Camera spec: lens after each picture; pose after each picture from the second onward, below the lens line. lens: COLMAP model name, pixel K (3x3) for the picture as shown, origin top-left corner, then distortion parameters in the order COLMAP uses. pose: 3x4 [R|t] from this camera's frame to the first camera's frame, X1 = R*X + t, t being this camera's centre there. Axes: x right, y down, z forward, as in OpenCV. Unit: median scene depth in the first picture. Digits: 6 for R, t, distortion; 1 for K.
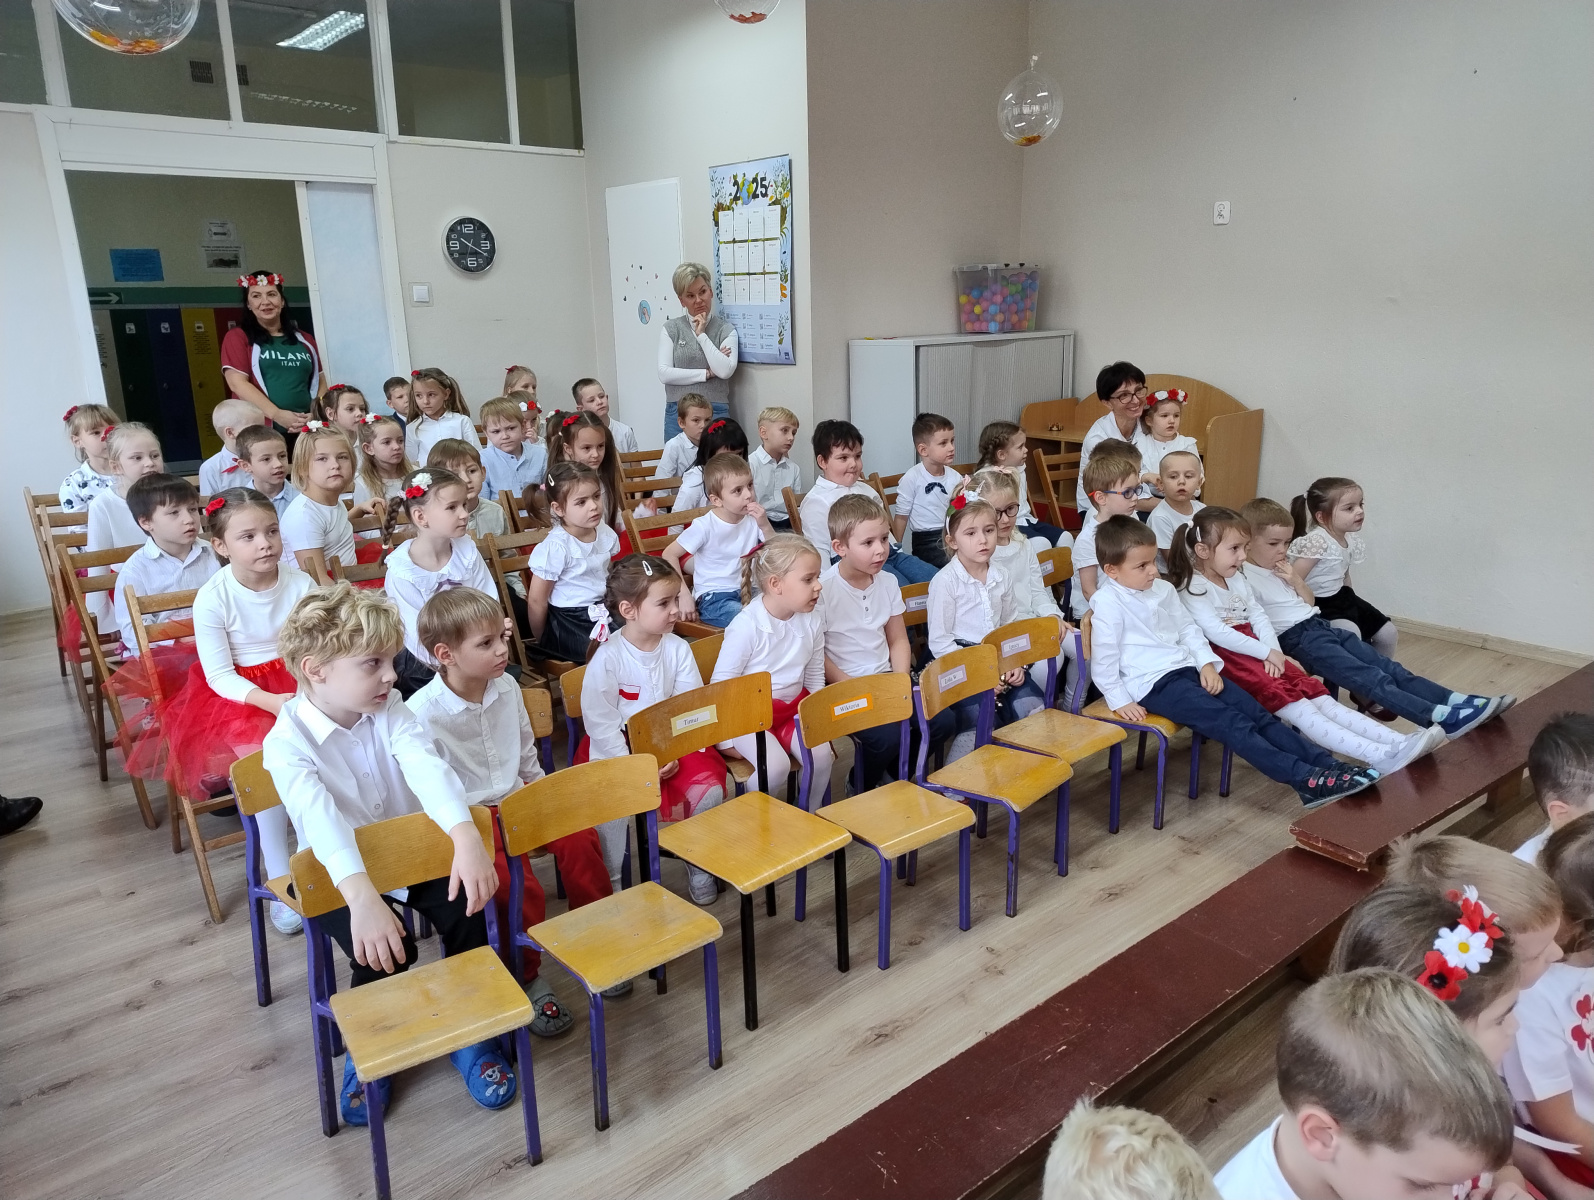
lens RADIAL K [[1099.8, 0, 796.1], [0, 1099.8, 590.3], [0, 0, 1]] dist [0.052544, -0.063964]
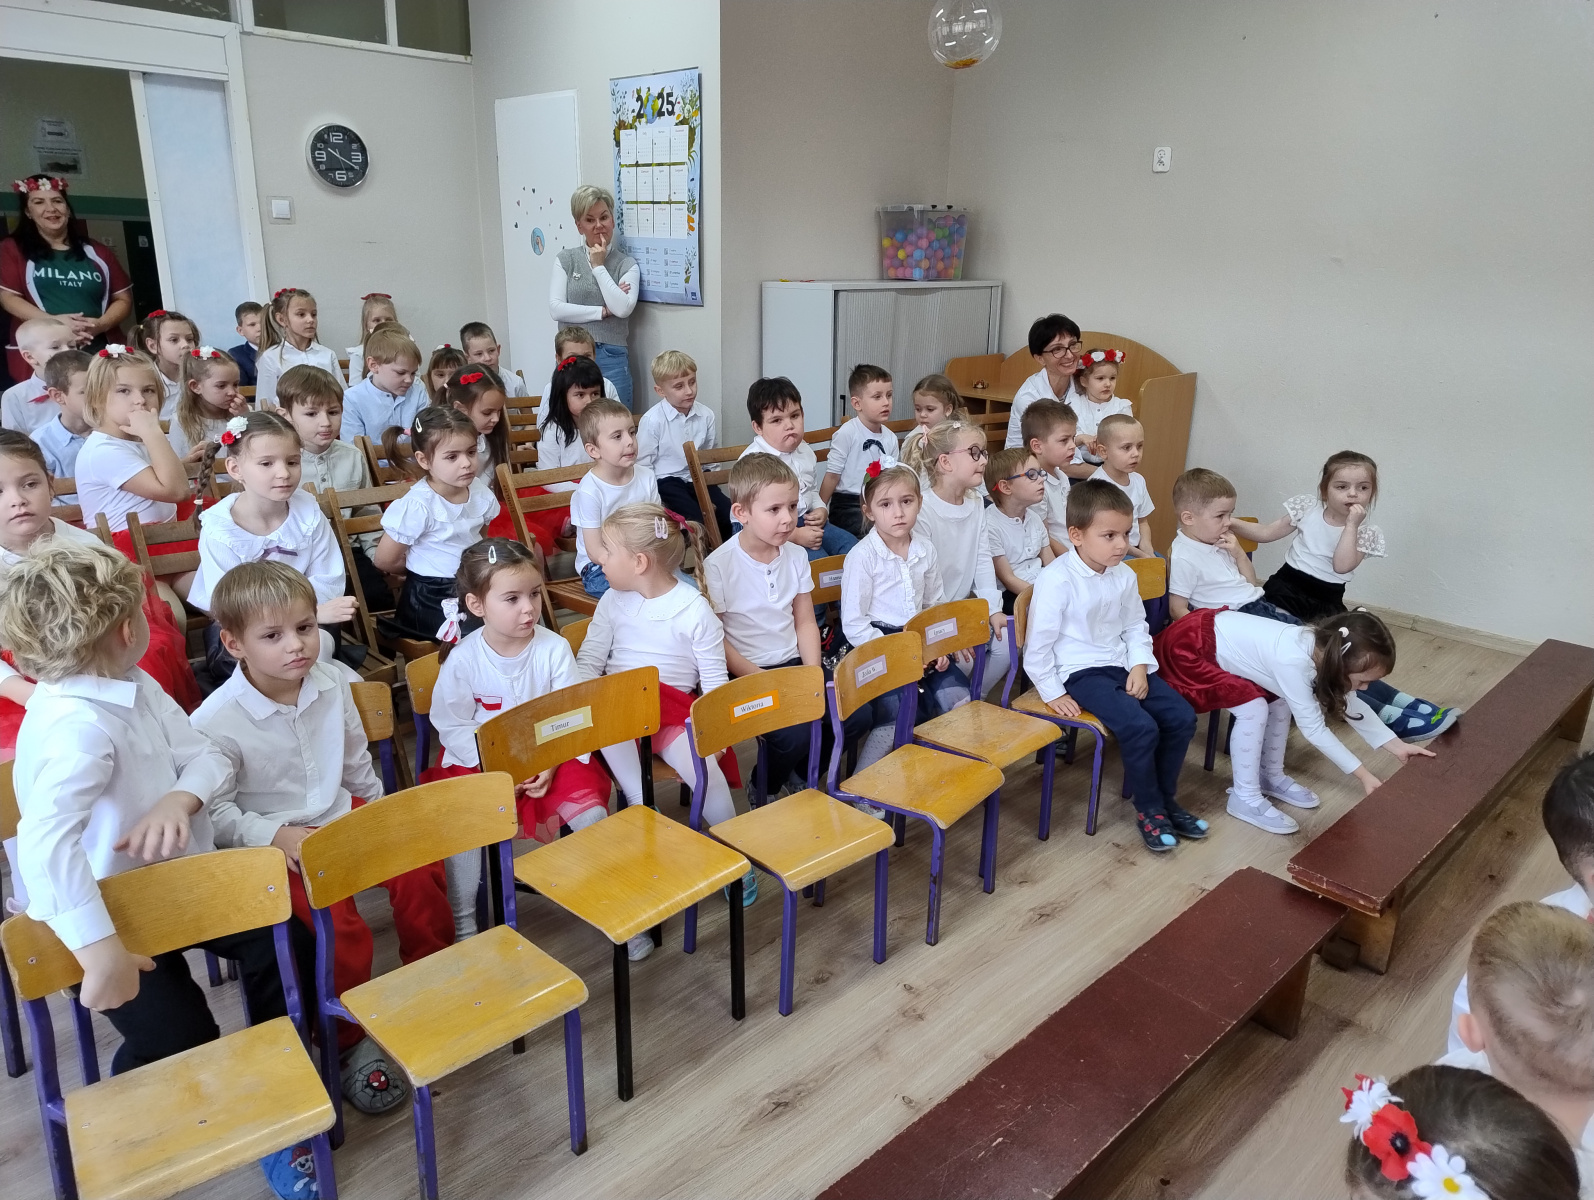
lens RADIAL K [[1091.3, 0, 804.0], [0, 1091.3, 596.2], [0, 0, 1]] dist [0.060267, -0.072256]
pose [[0.995958, 0.016069, 0.088368, 0.007405], [-0.020400, 0.998623, 0.048331, -0.012709], [-0.087470, -0.049939, 0.994915, 0.094918]]
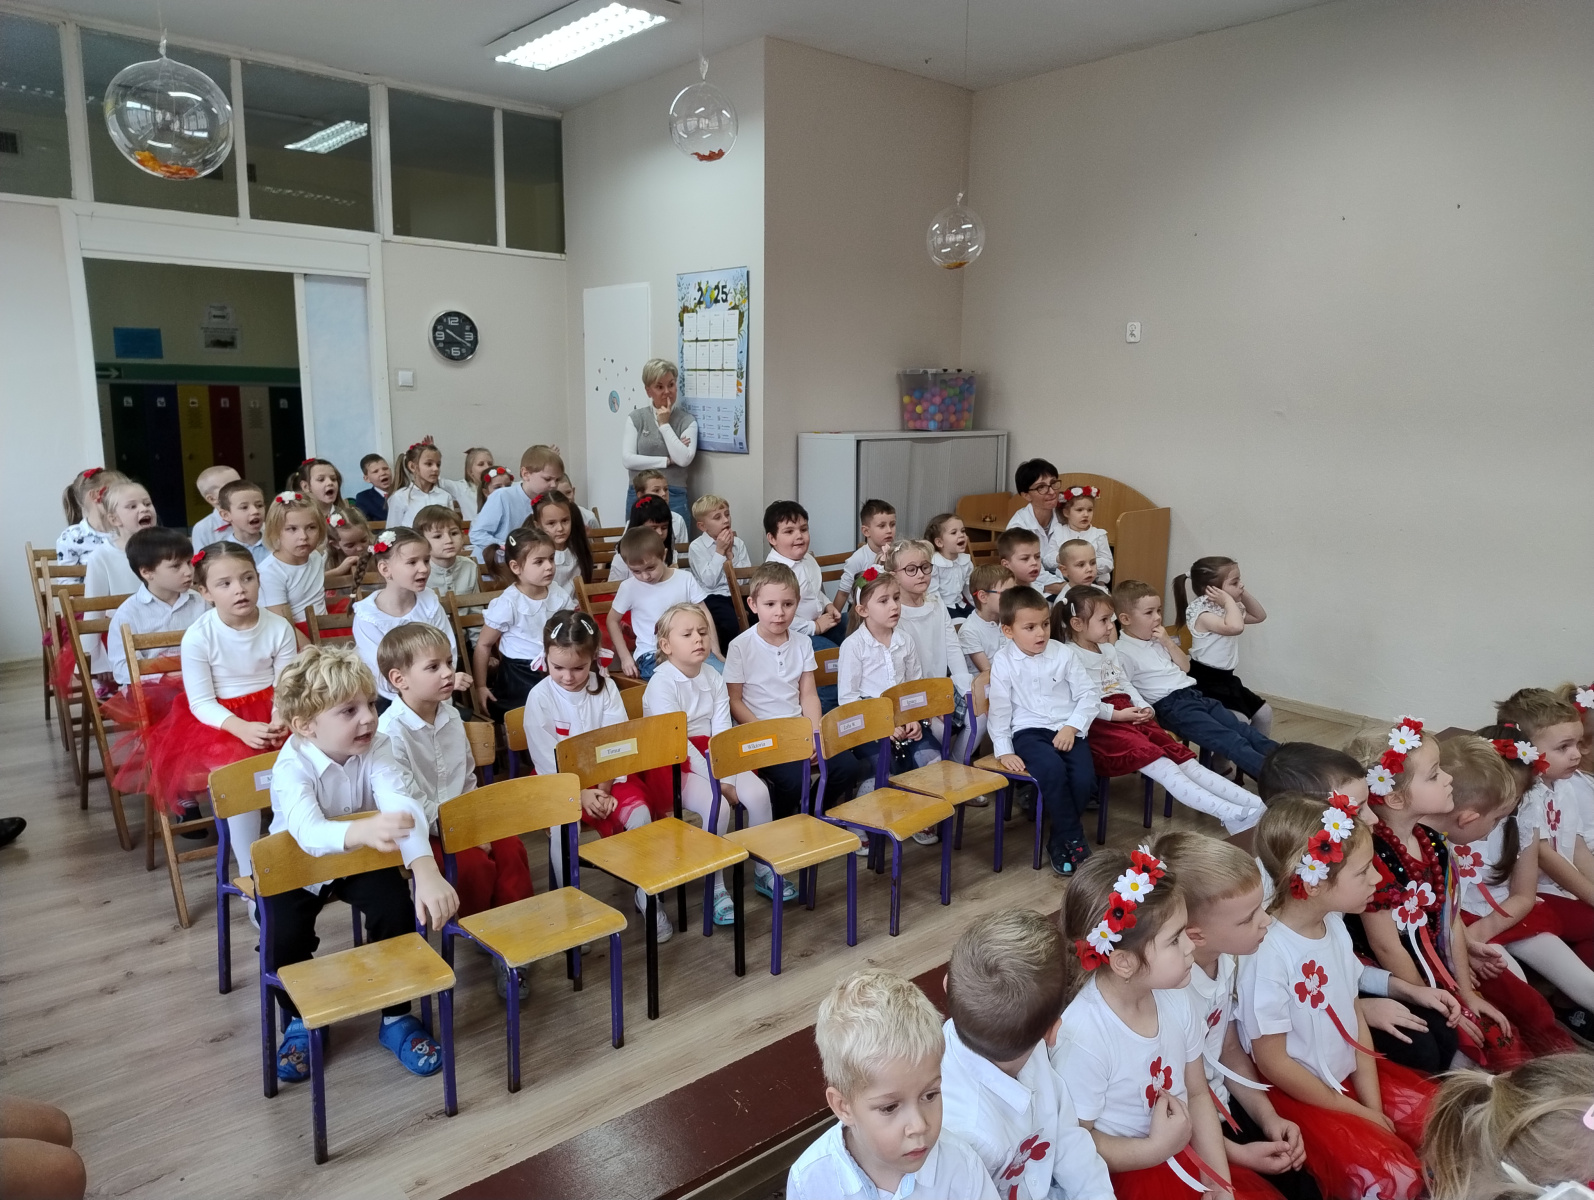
lens RADIAL K [[1112.8, 0, 801.3], [0, 1112.8, 595.5], [0, 0, 1]] dist [0.051344, -0.070197]
pose [[0.999411, 0.028622, 0.018943, 0.041264], [-0.027022, 0.996436, -0.079912, 0.025280], [-0.021162, 0.079353, 0.996622, -0.100764]]
